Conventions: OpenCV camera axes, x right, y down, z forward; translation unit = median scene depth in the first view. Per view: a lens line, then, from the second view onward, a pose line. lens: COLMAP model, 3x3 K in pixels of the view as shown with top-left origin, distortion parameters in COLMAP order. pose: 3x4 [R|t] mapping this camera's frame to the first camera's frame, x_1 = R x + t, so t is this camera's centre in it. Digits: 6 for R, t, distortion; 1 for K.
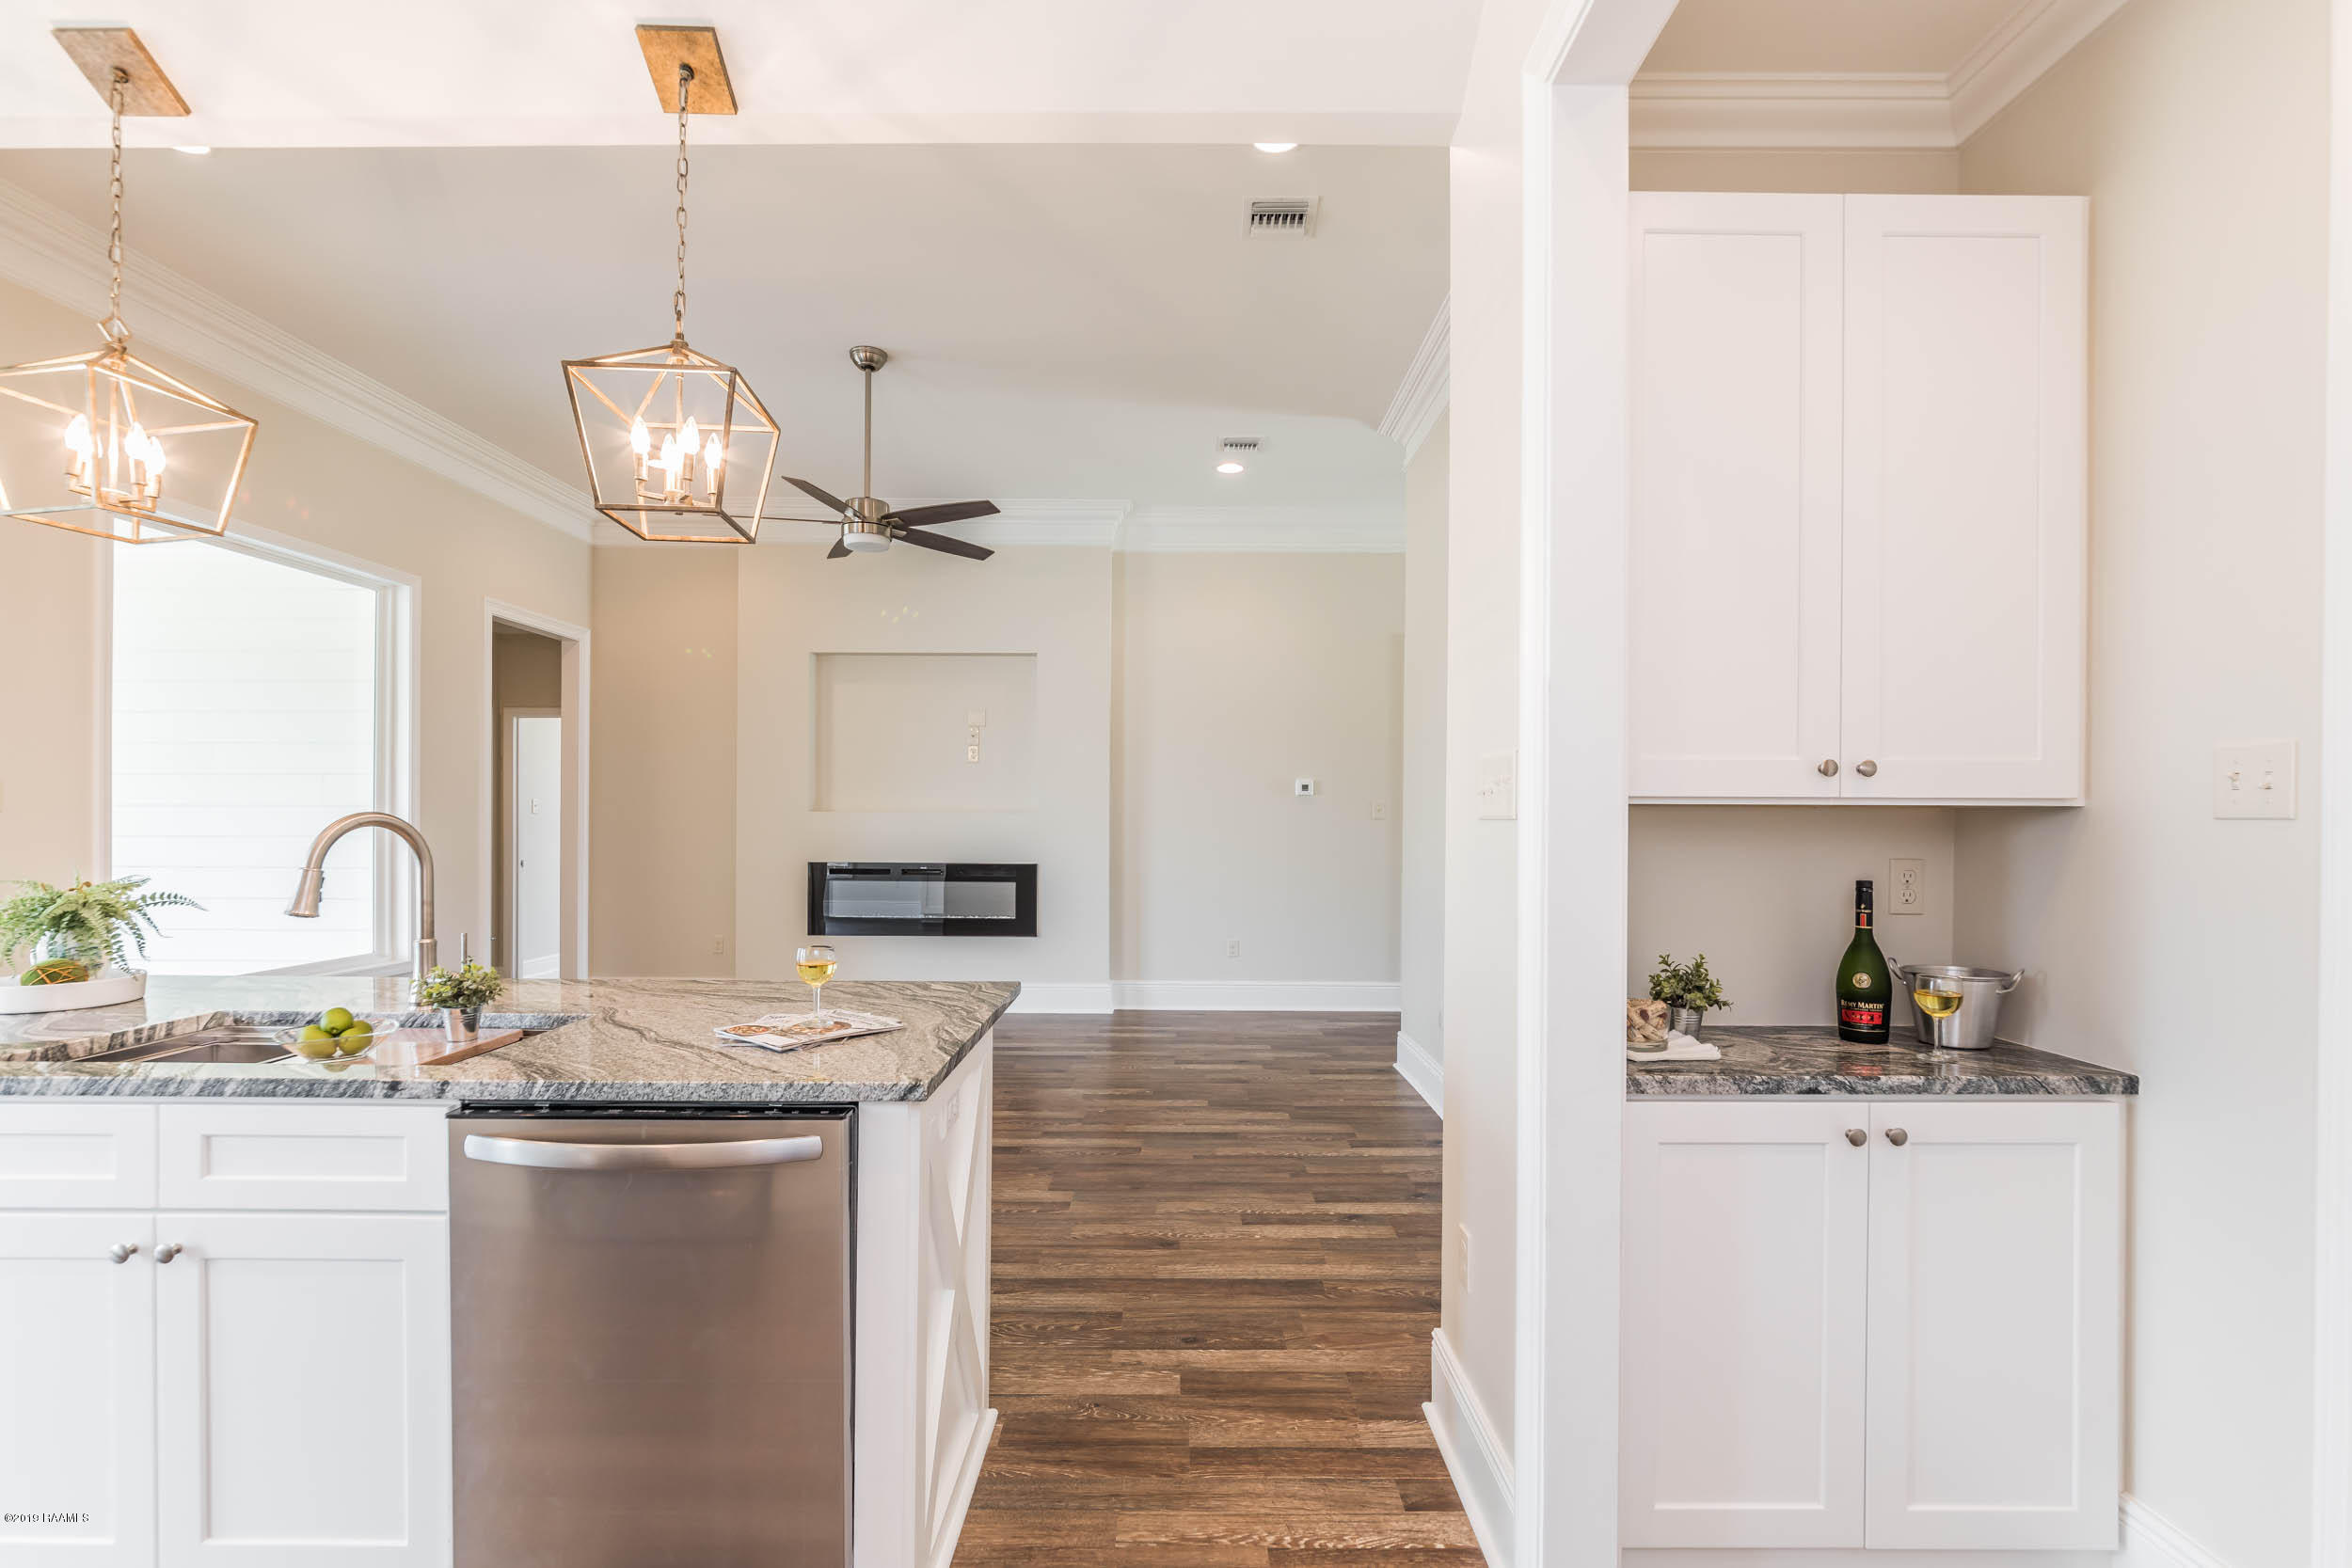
lens RADIAL K [[1028.1, 0, 1180.7], [0, 1028.1, 821.9], [0, 0, 1]] dist [-0.004071, 0.005302]
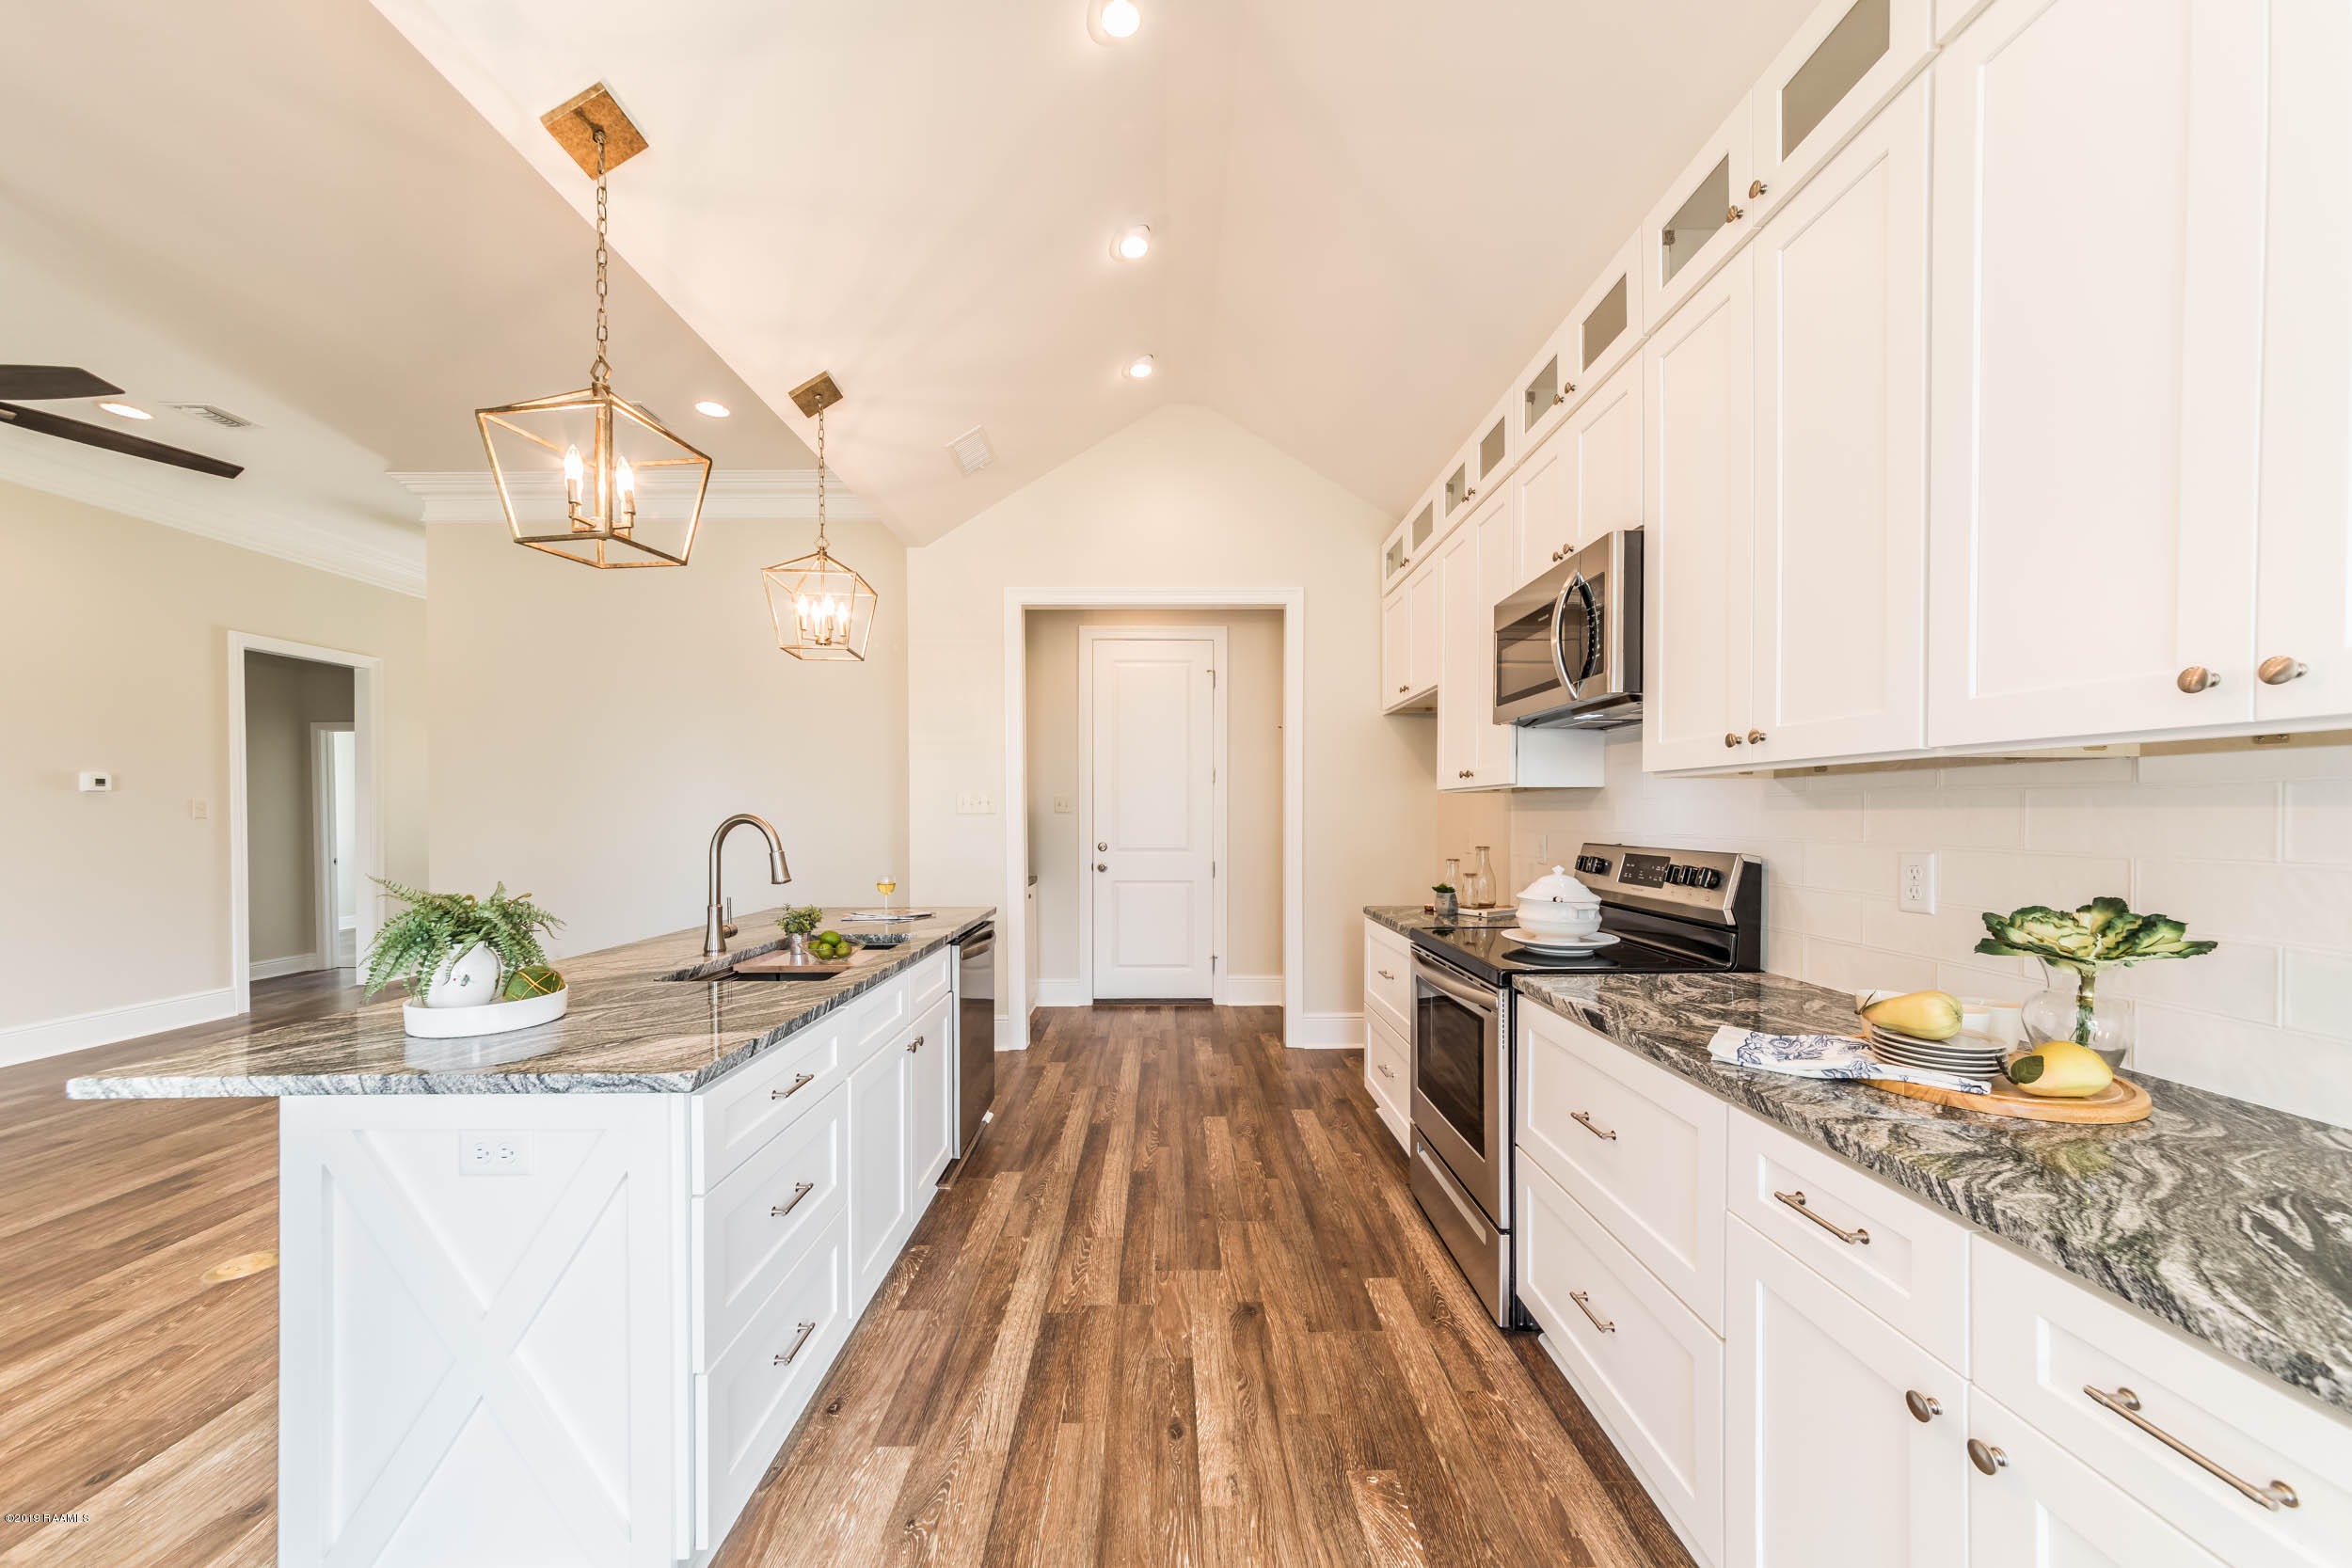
lens RADIAL K [[820.3, 0, 1176.0], [0, 820.3, 819.4], [0, 0, 1]] dist [-0.012642, 0.004076]
pose [[-0.026416, -0.007704, 0.999621, -0.956668], [0.008510, 0.999932, 0.007931, -0.000920], [-0.999615, 0.008716, -0.026348, 0.222940]]
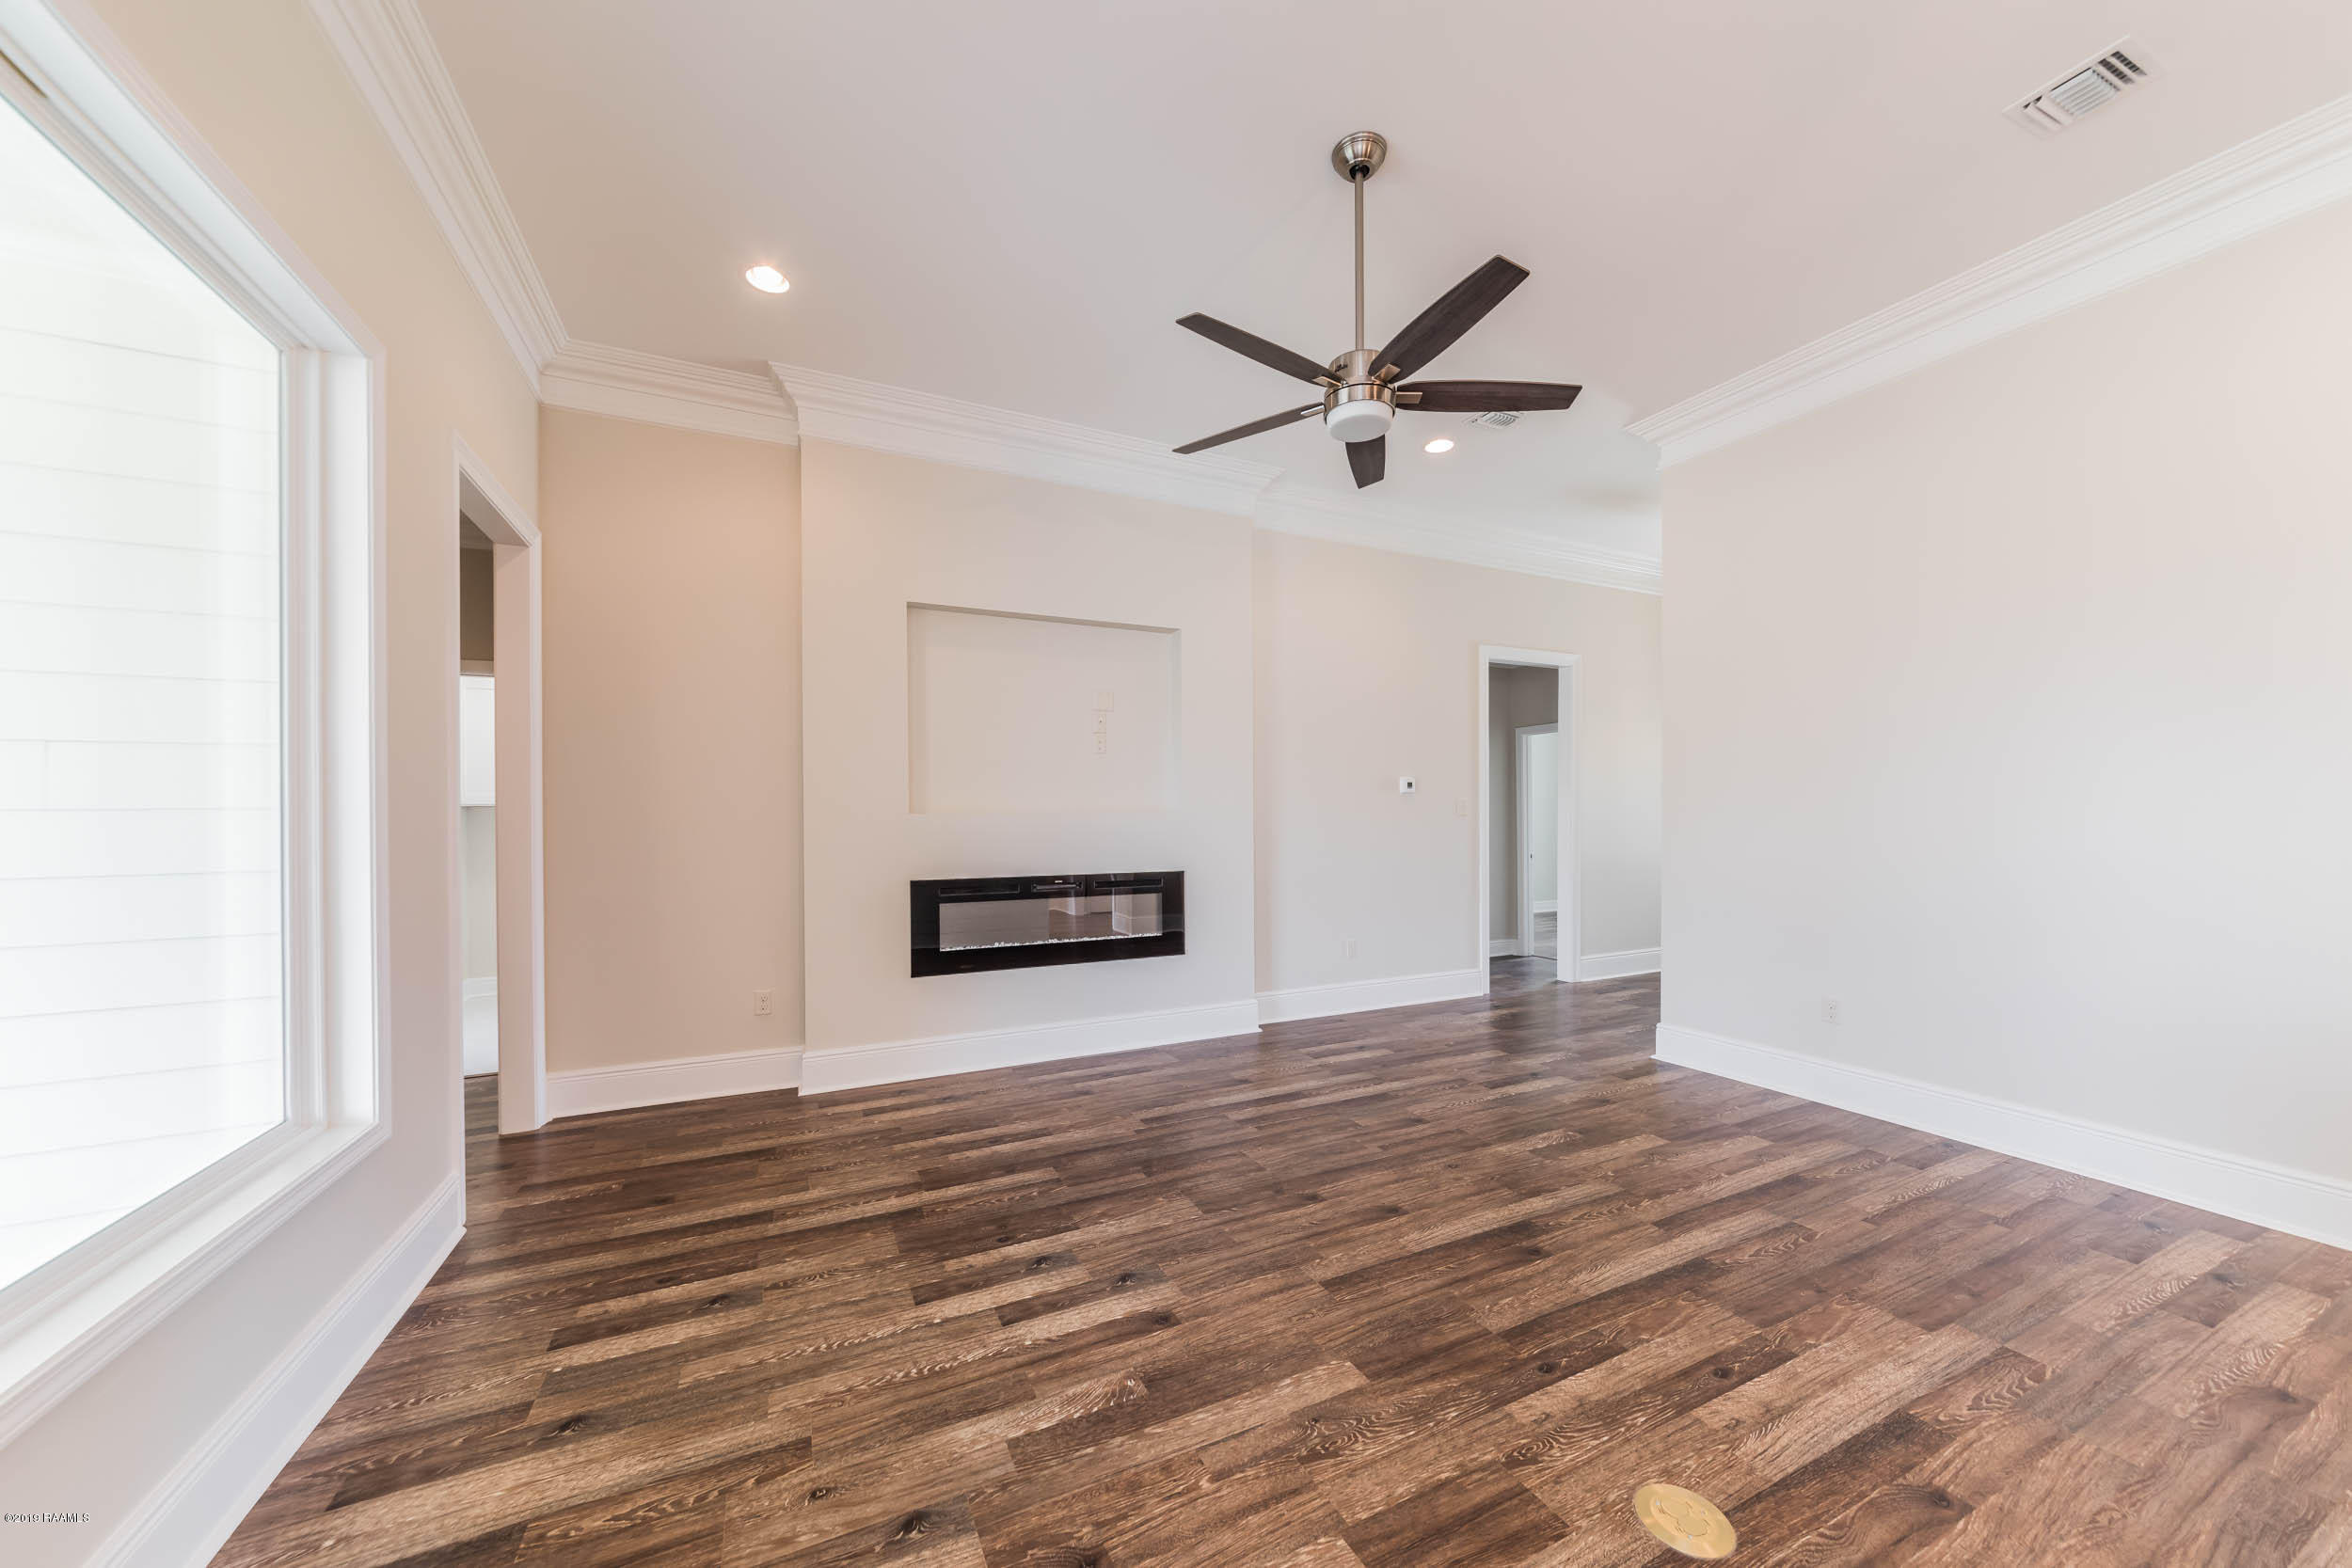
lens RADIAL K [[820.3, 0, 1176.0], [0, 820.3, 819.4], [0, 0, 1]] dist [-0.012642, 0.004076]
pose [[0.899612, -0.012623, 0.436507, -0.738086], [0.012403, 0.999917, 0.003354, -0.008563], [-0.436513, 0.002397, 0.899695, 0.624093]]
